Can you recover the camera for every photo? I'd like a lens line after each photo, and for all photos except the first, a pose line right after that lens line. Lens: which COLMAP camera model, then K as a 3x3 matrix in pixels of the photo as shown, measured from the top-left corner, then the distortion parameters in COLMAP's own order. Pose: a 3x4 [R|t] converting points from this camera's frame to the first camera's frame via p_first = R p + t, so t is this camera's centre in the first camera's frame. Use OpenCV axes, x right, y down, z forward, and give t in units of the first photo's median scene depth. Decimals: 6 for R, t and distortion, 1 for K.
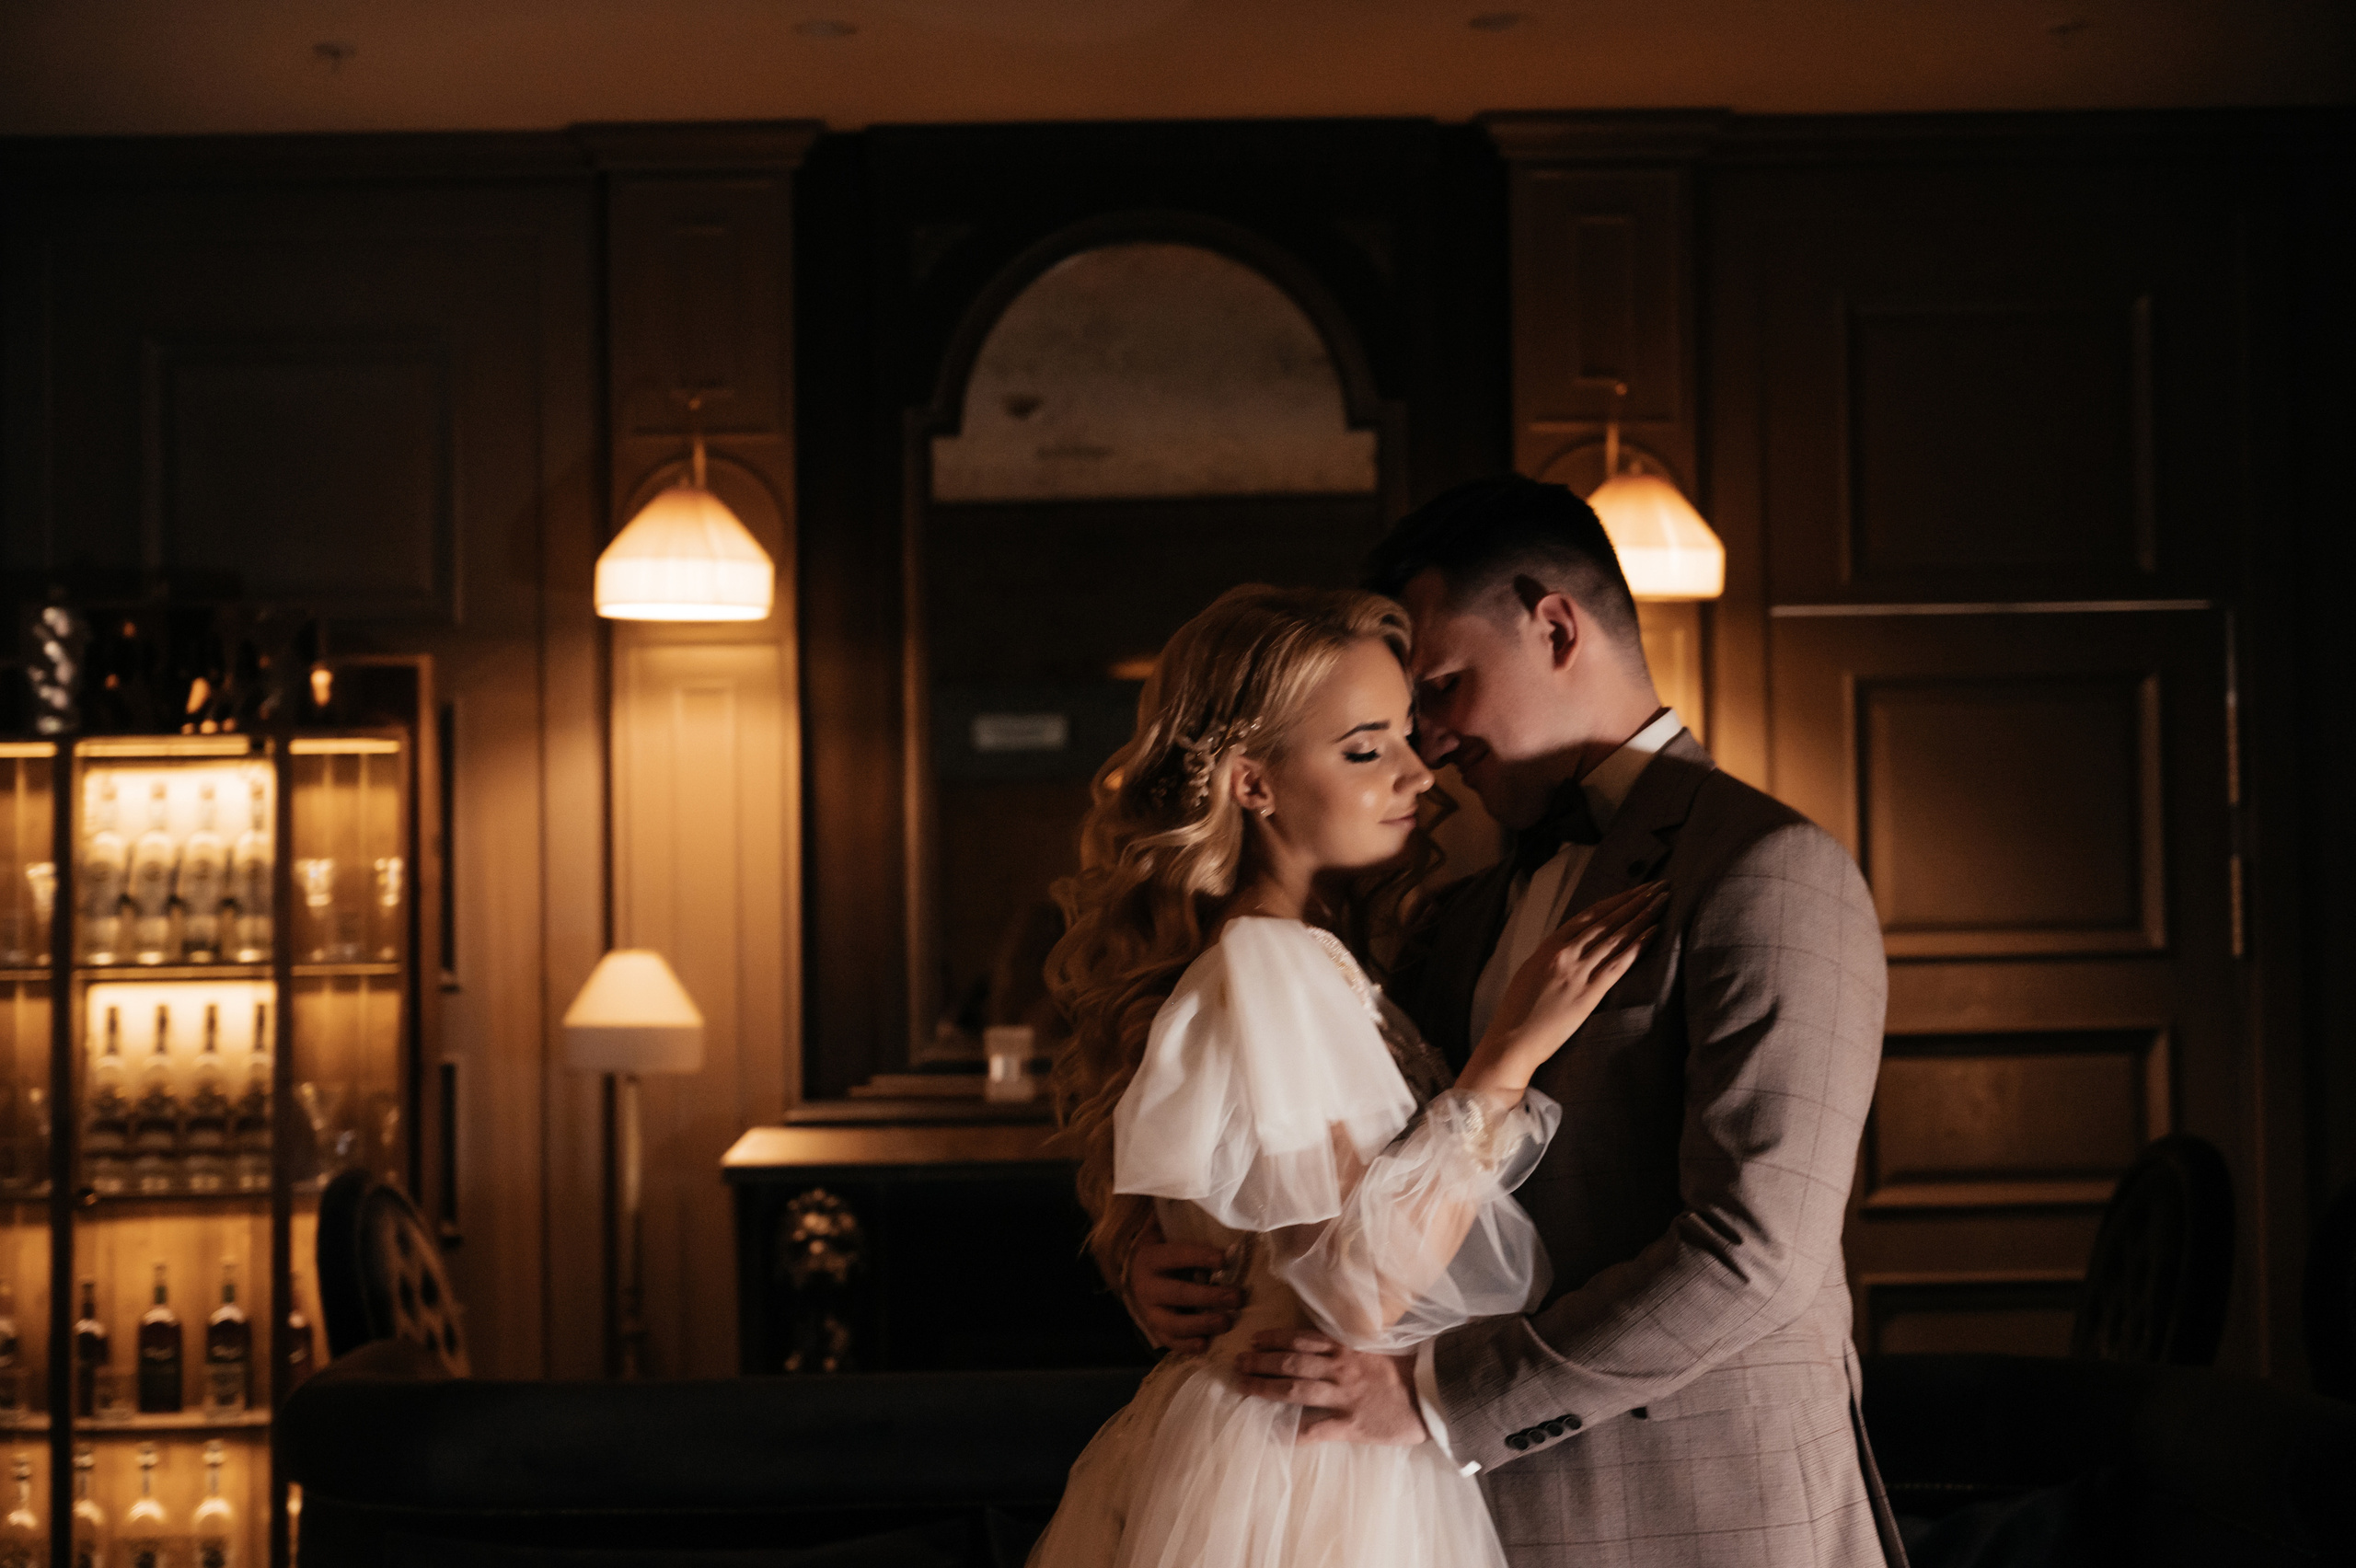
lens RADIAL K [[4453.9, 0, 1175.7], [0, 4453.9, 778.5], [0, 0, 1]] dist [-0.031054, 0.000000]
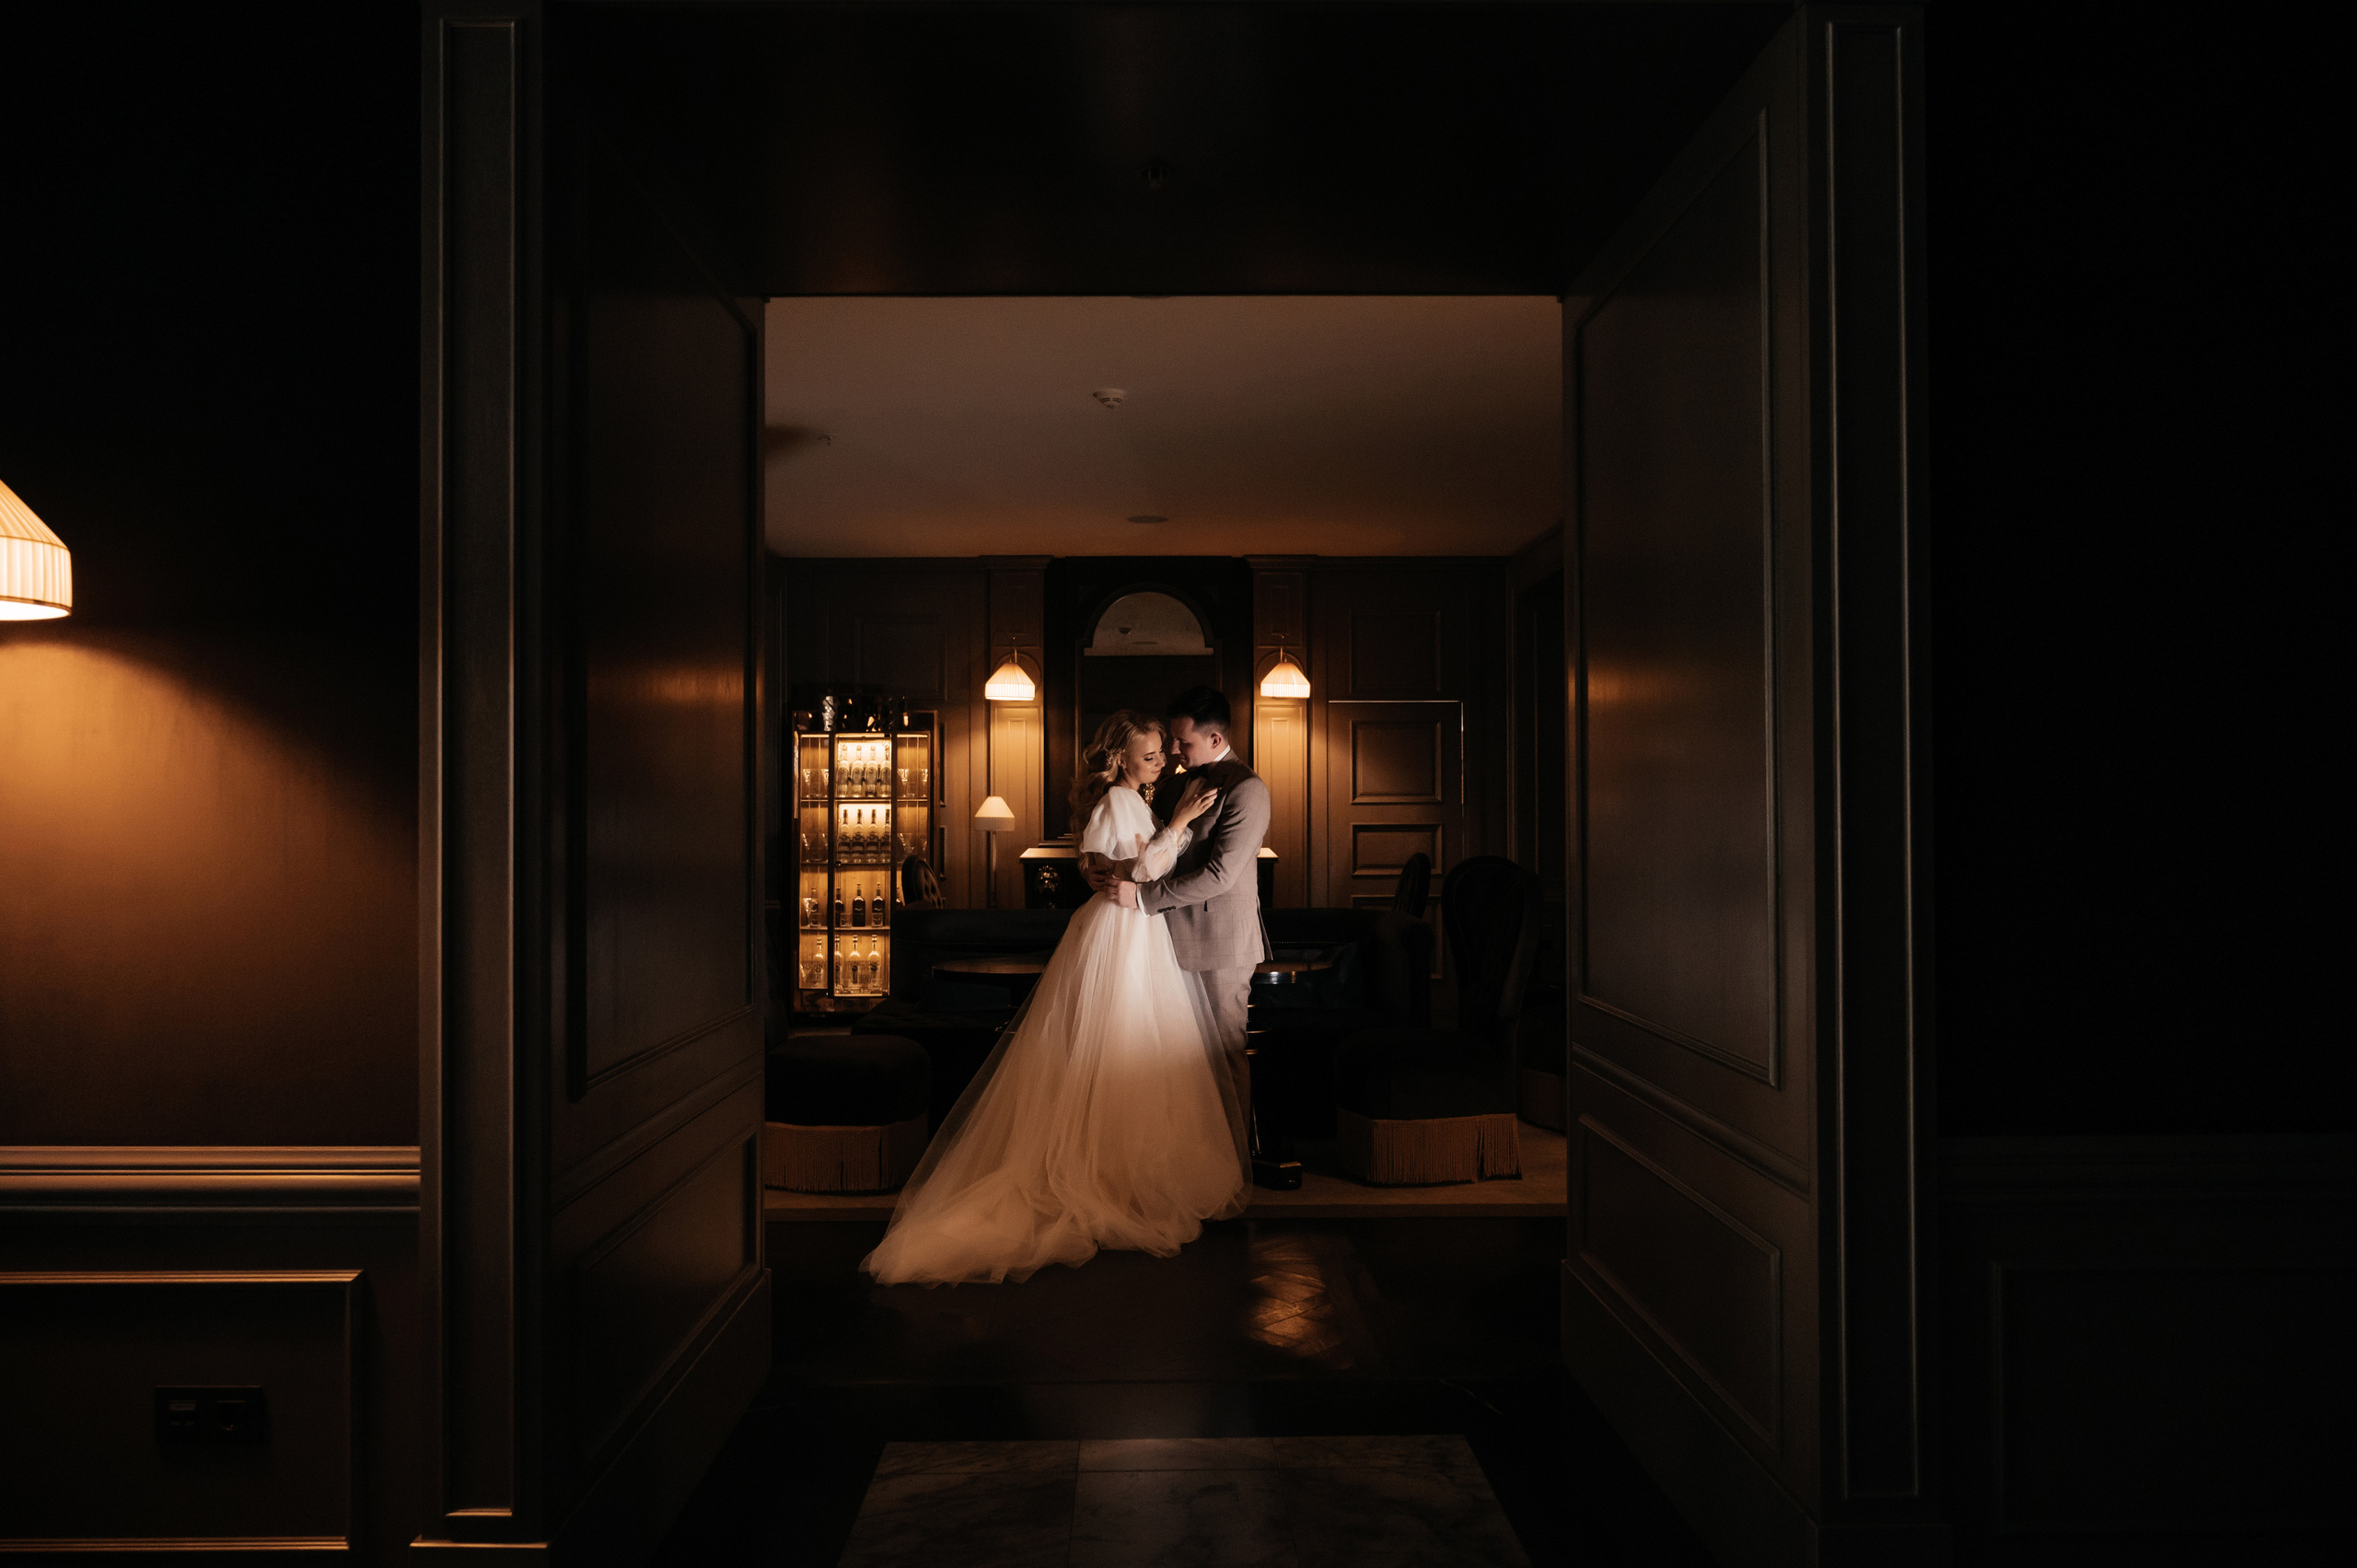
lens RADIAL K [[1567.8, 0, 1188.2], [0, 1567.8, 790.5], [0, 0, 1]] dist [0.003760, 0.000044]
pose [[0.999911, 0.013317, -0.000906, 0.029771], [-0.013279, 0.999345, 0.033670, -0.008882], [0.001354, -0.033655, 0.999433, -0.223124]]
